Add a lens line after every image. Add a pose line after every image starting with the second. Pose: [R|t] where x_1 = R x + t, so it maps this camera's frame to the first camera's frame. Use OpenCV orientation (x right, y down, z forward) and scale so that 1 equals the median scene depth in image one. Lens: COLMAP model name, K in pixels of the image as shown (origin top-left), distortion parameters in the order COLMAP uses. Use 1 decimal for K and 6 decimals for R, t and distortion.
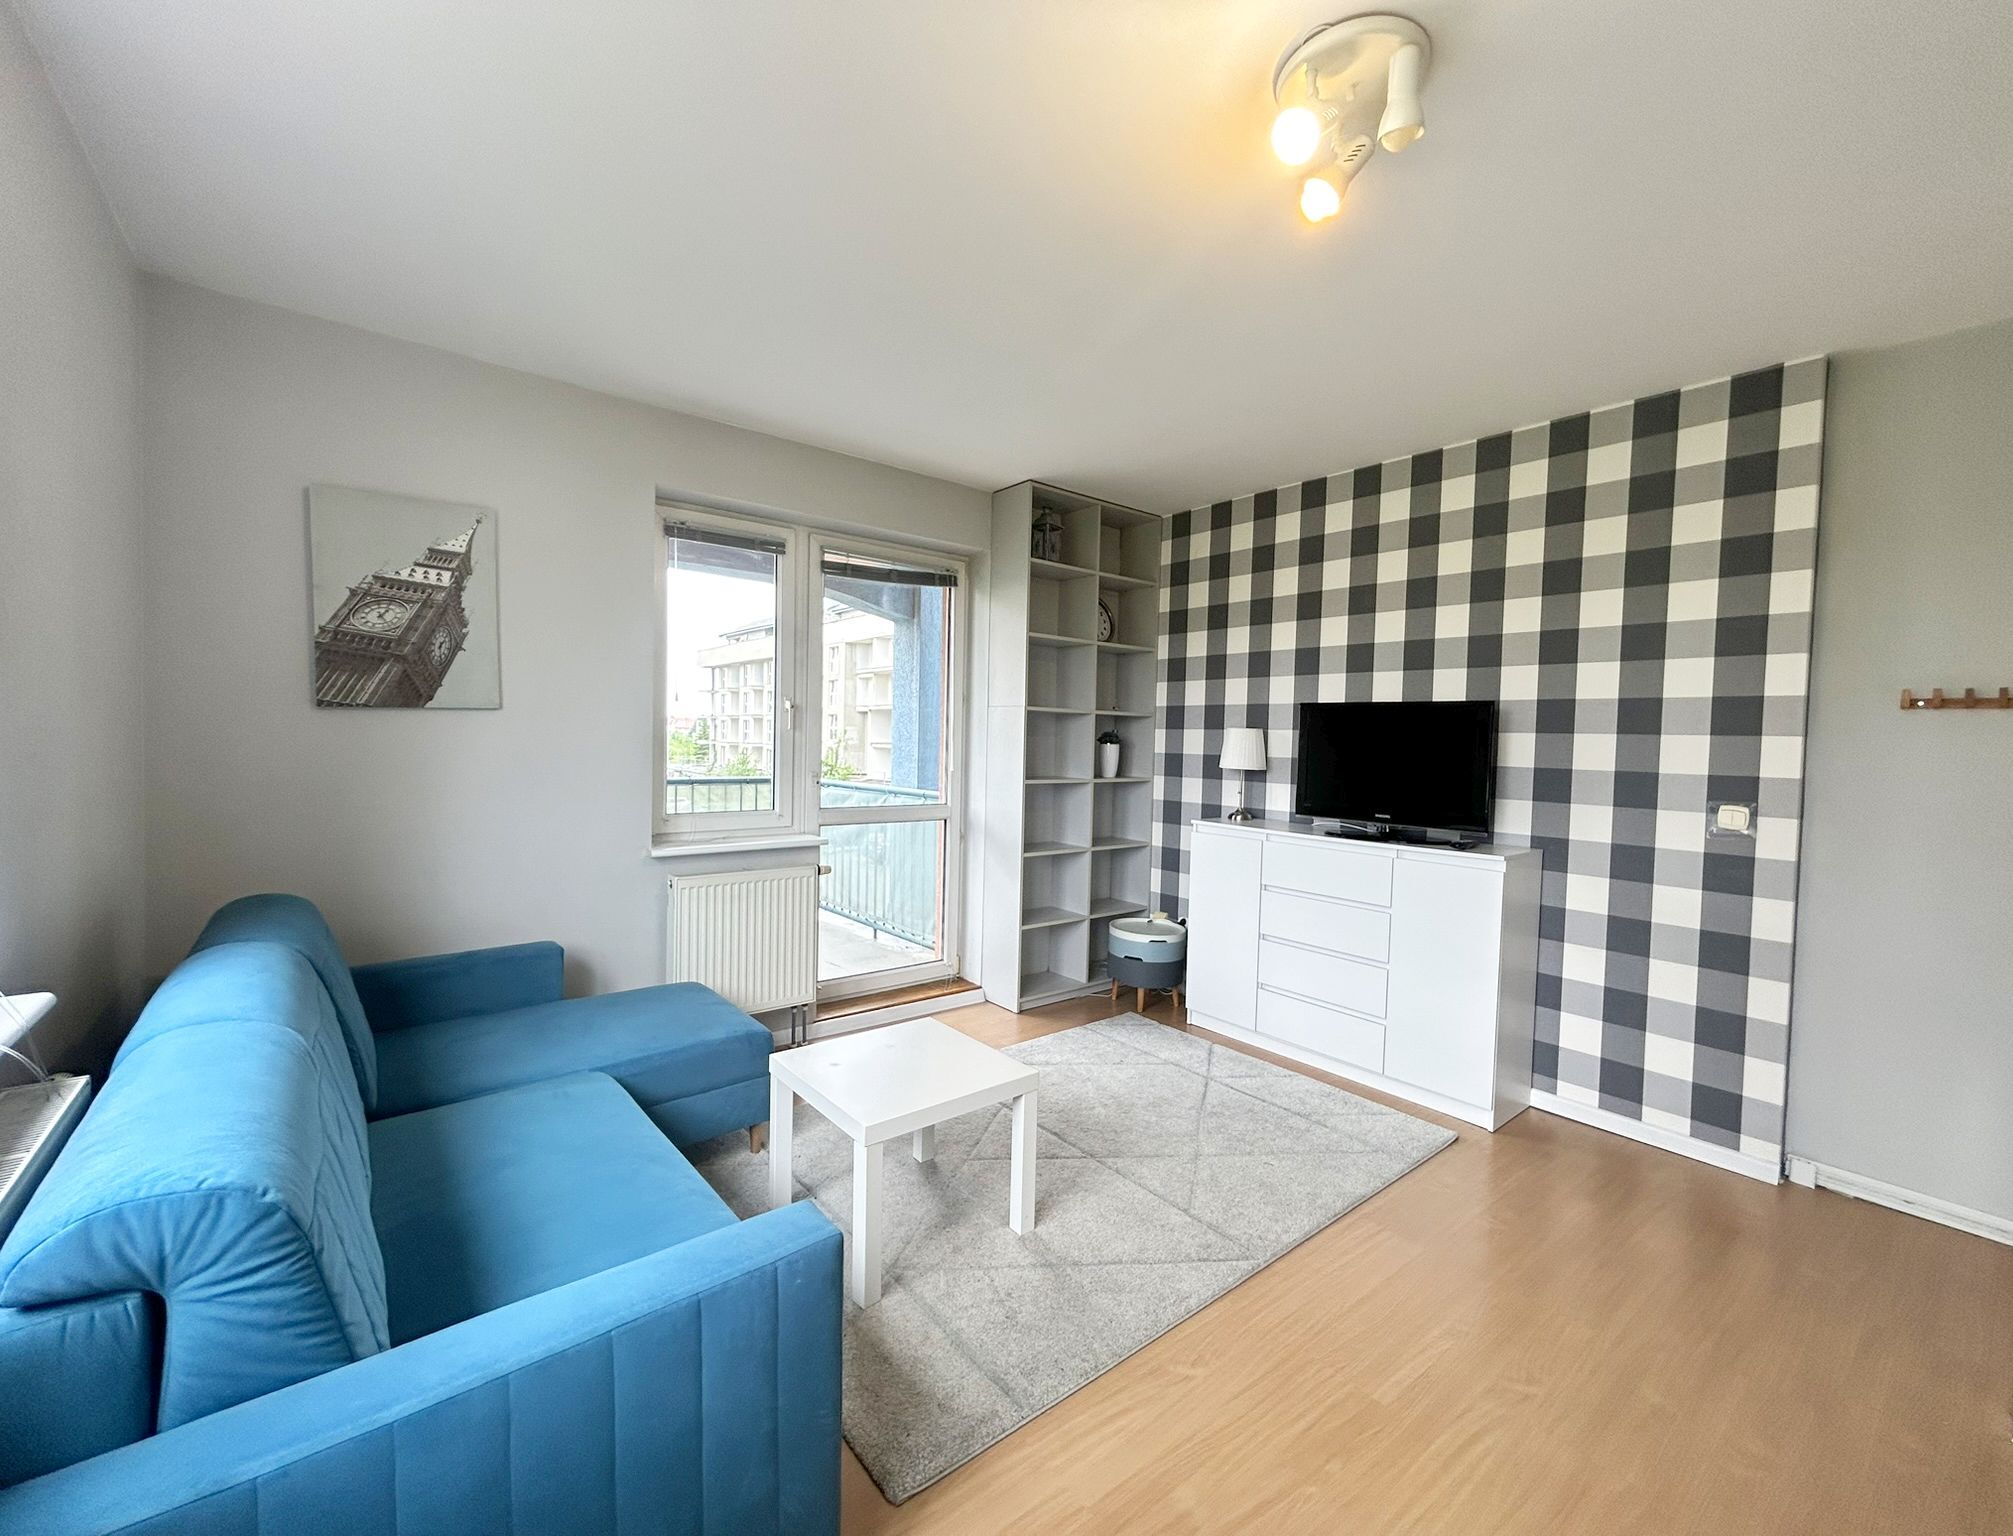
lens RADIAL K [[824.8, 0, 1010.1], [0, 824.8, 770.9], [0, 0, 1]] dist [-0.009644, 0.000752]
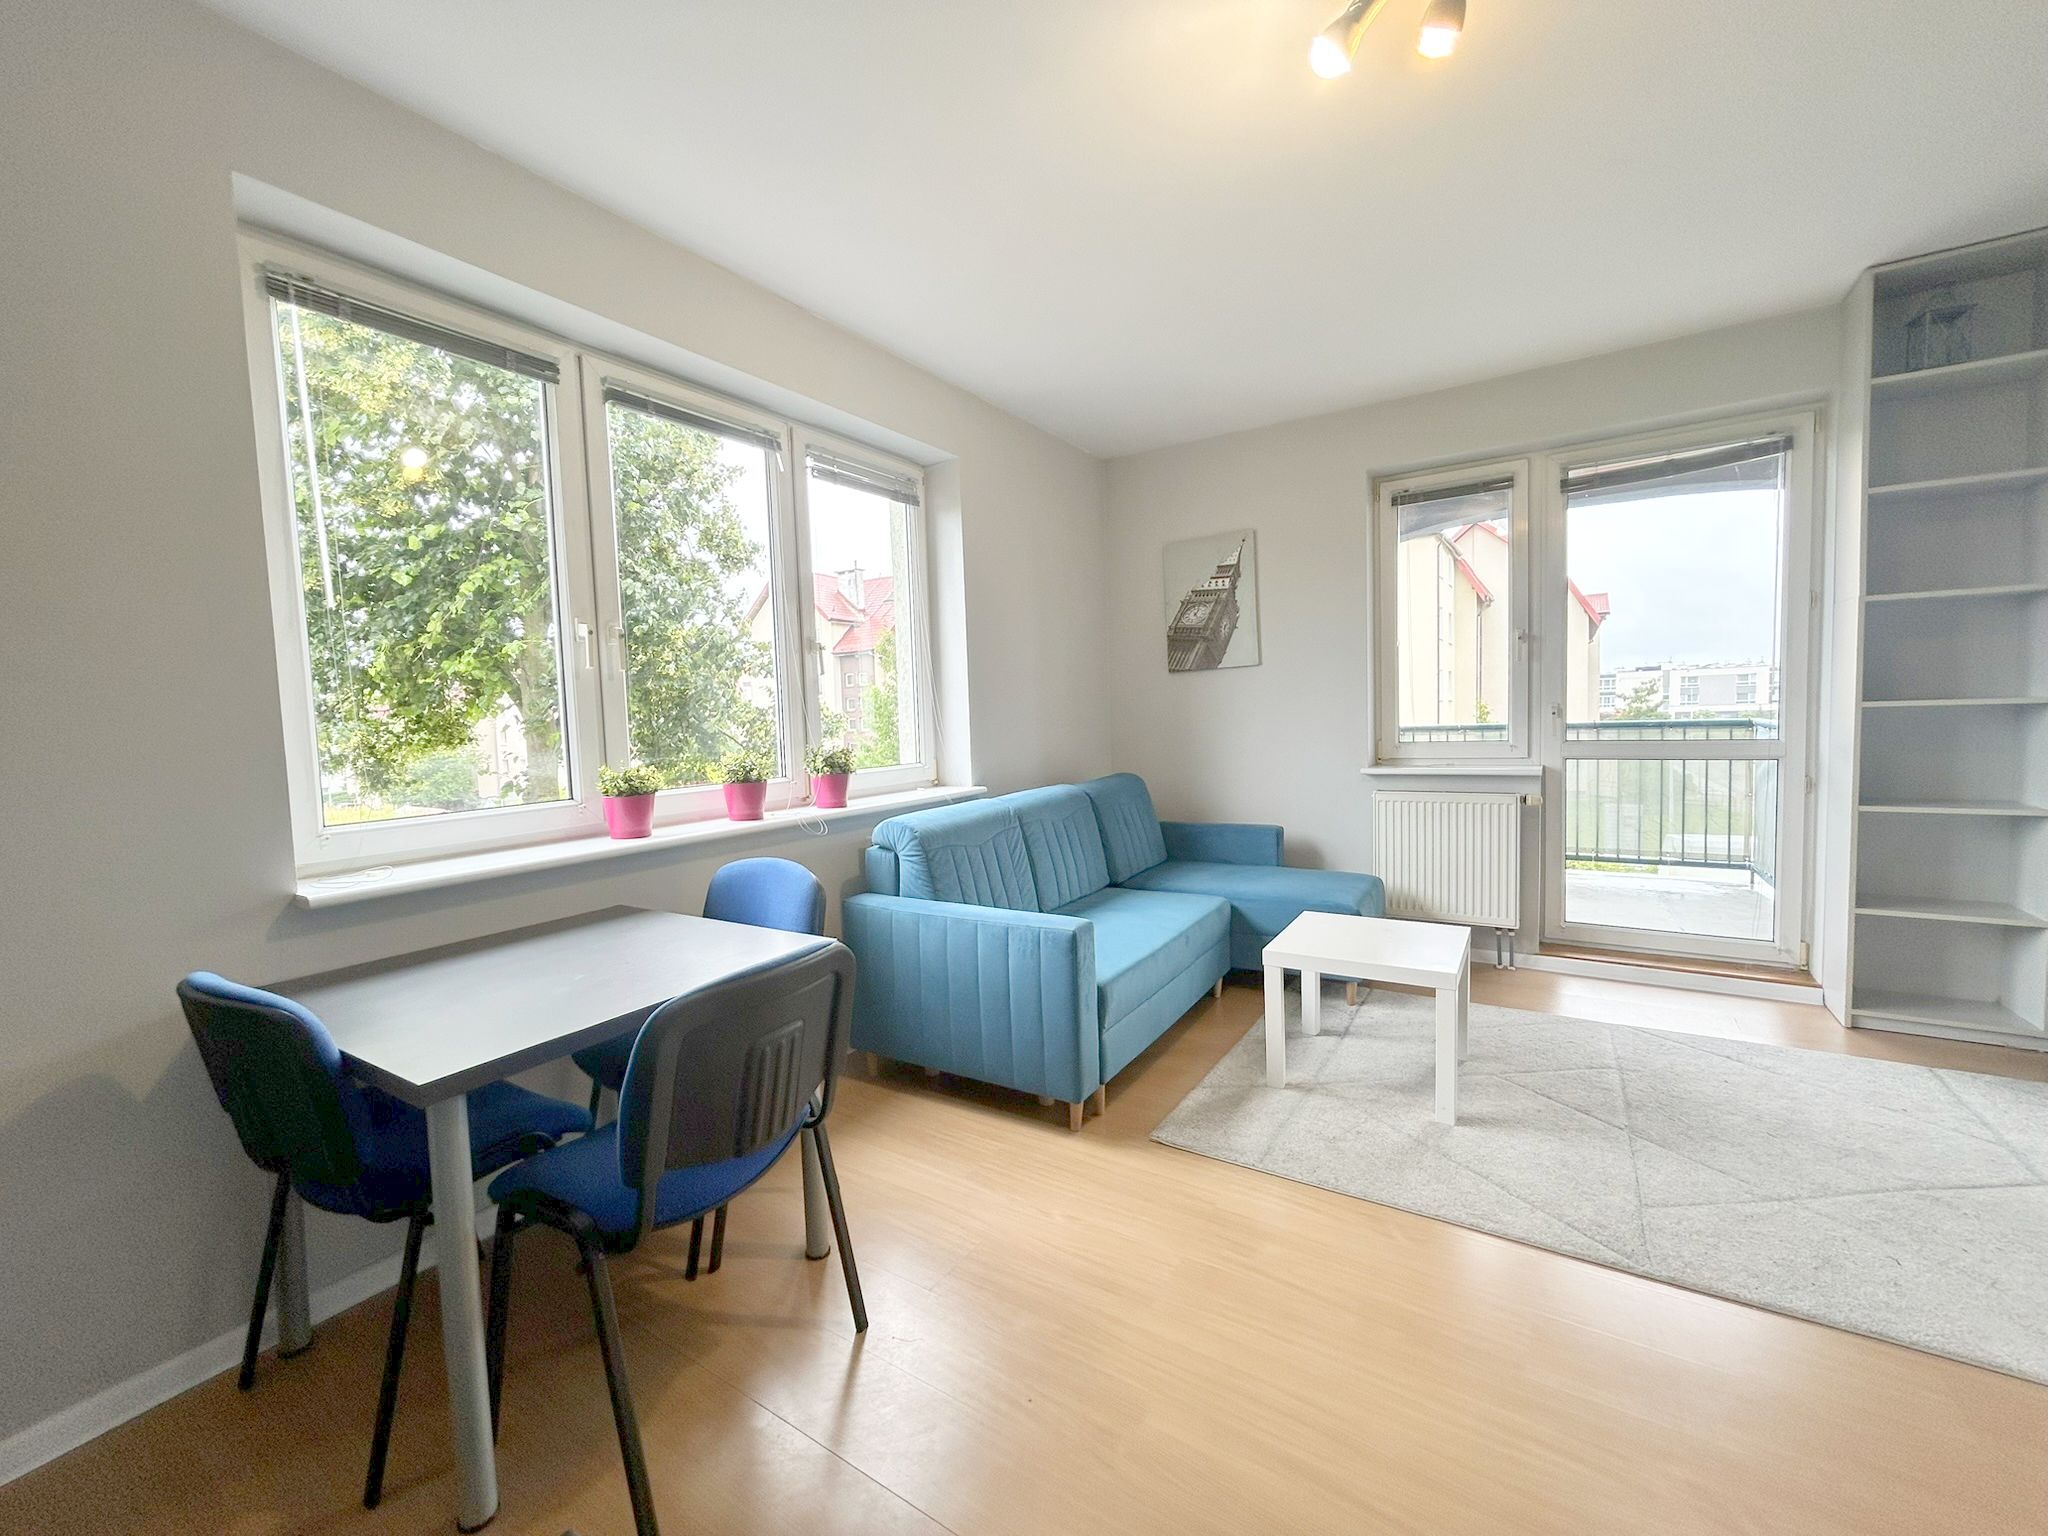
lens RADIAL K [[821.4, 0, 1018.8], [0, 821.4, 765.4], [0, 0, 1]] dist [-0.006456, 0.002633]
pose [[0.314212, 0.026026, -0.948996, 0.641780], [0.004864, 0.999567, 0.029023, 0.059410], [0.949340, -0.013735, 0.313950, 0.133259]]
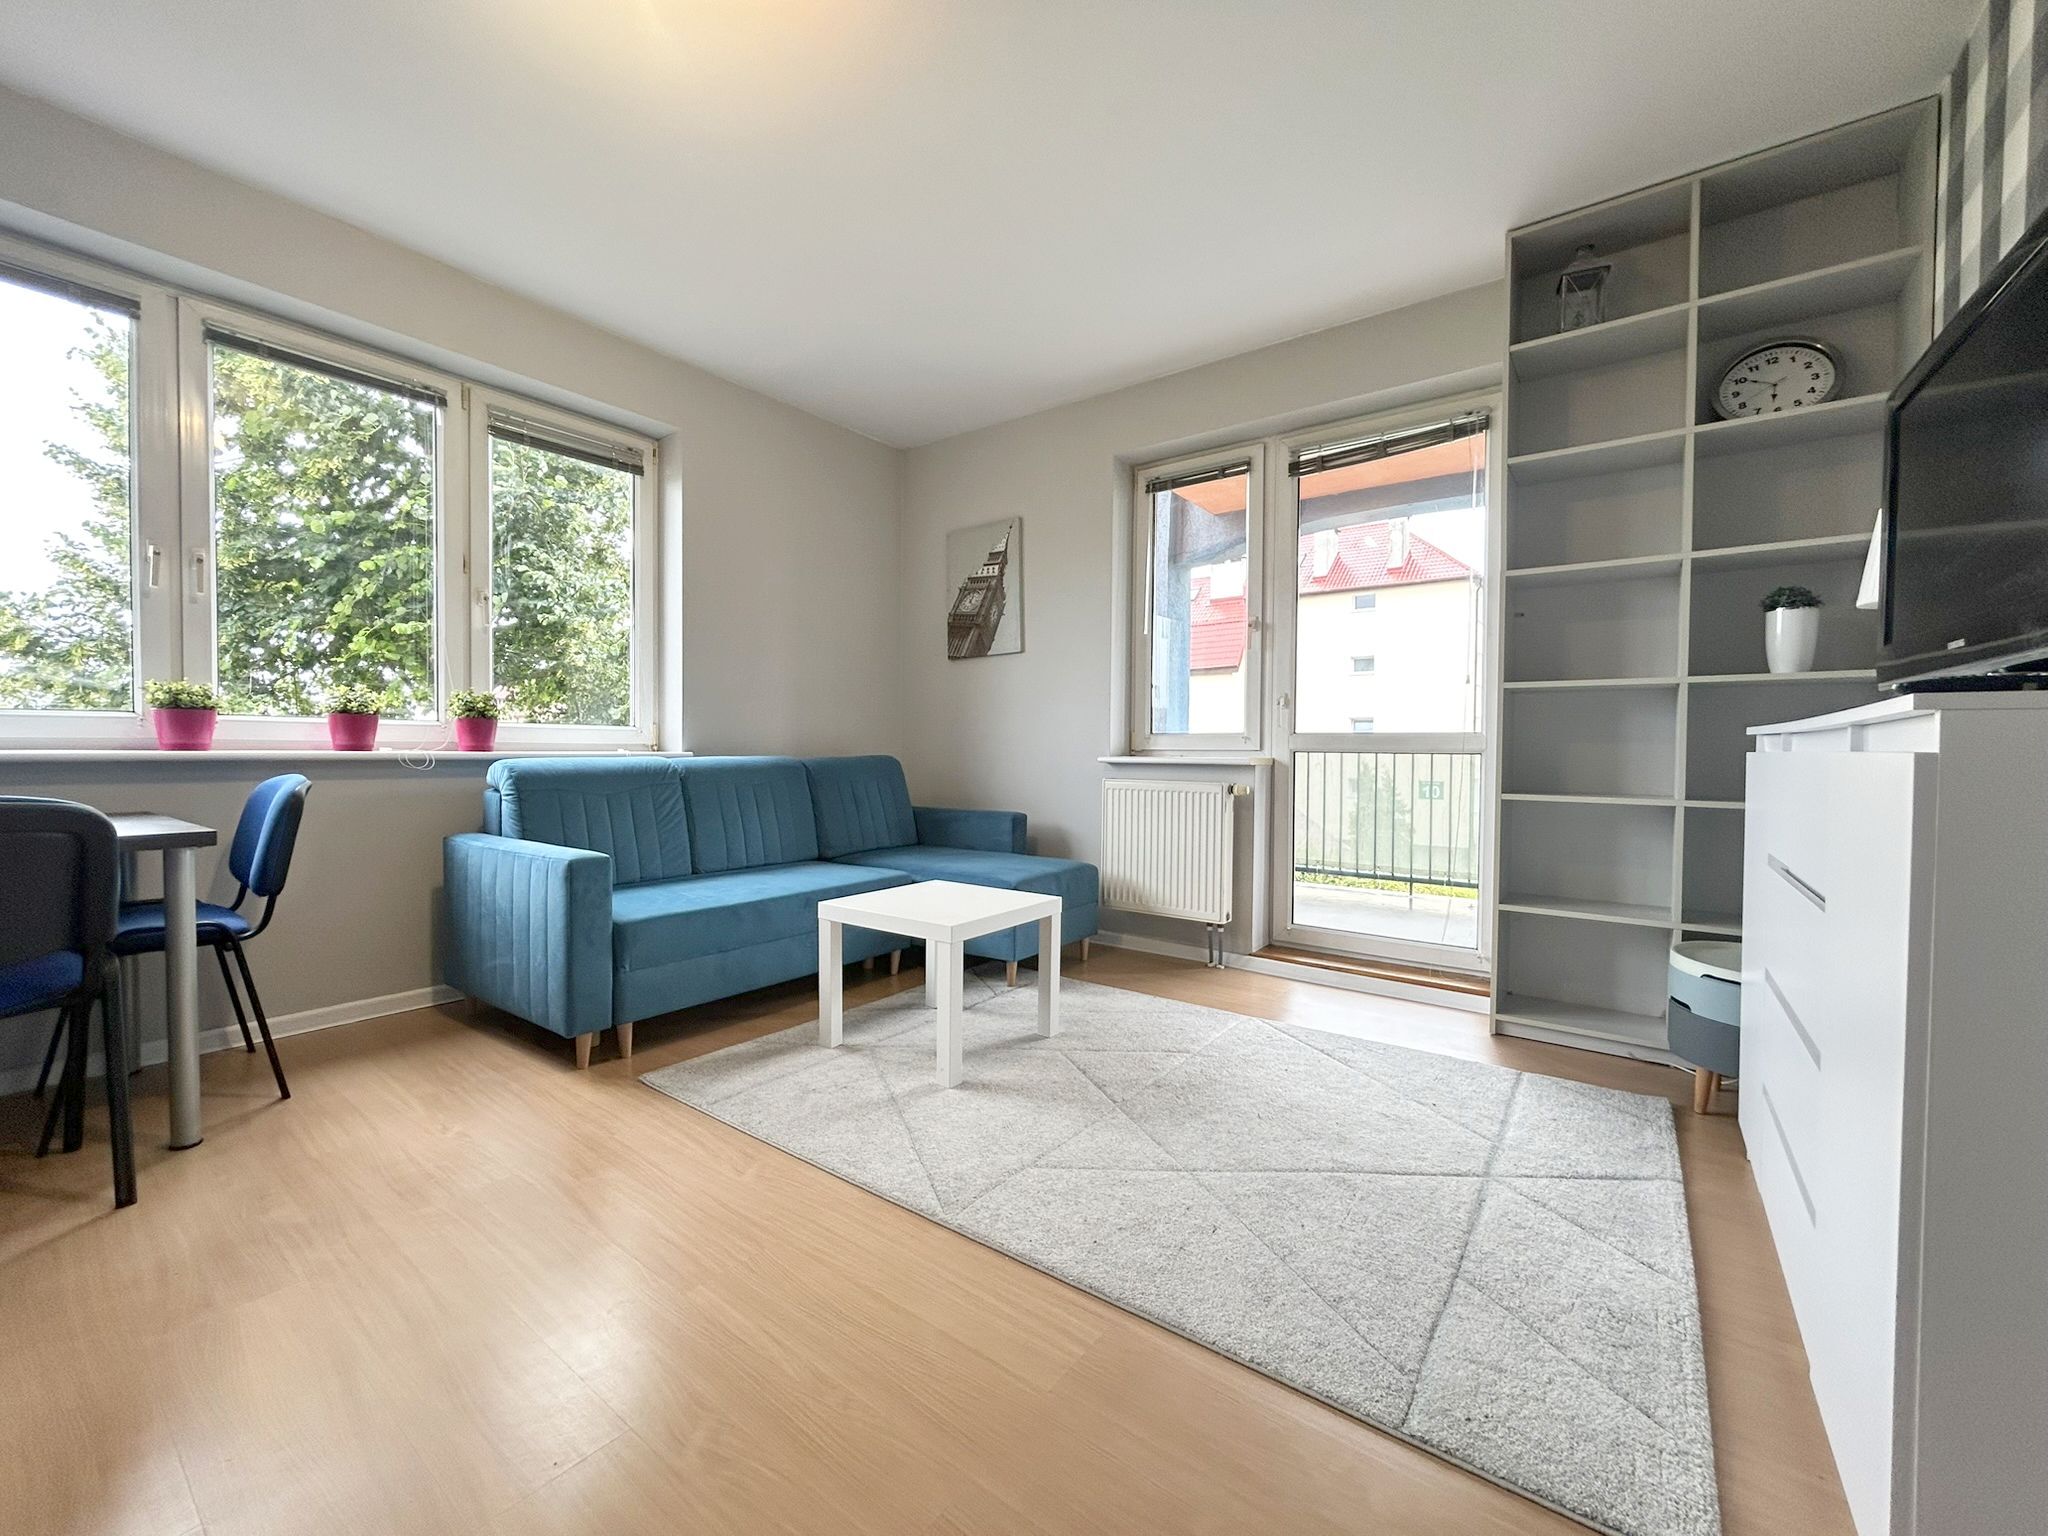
lens RADIAL K [[821.4, 0, 1017.6], [0, 821.4, 765.5], [0, 0, 1]] dist [-0.006456, 0.002633]
pose [[0.253320, -0.000948, -0.967382, 0.782205], [-0.040158, 0.999127, -0.011495, 0.142499], [0.966549, 0.041760, 0.253061, 0.640893]]
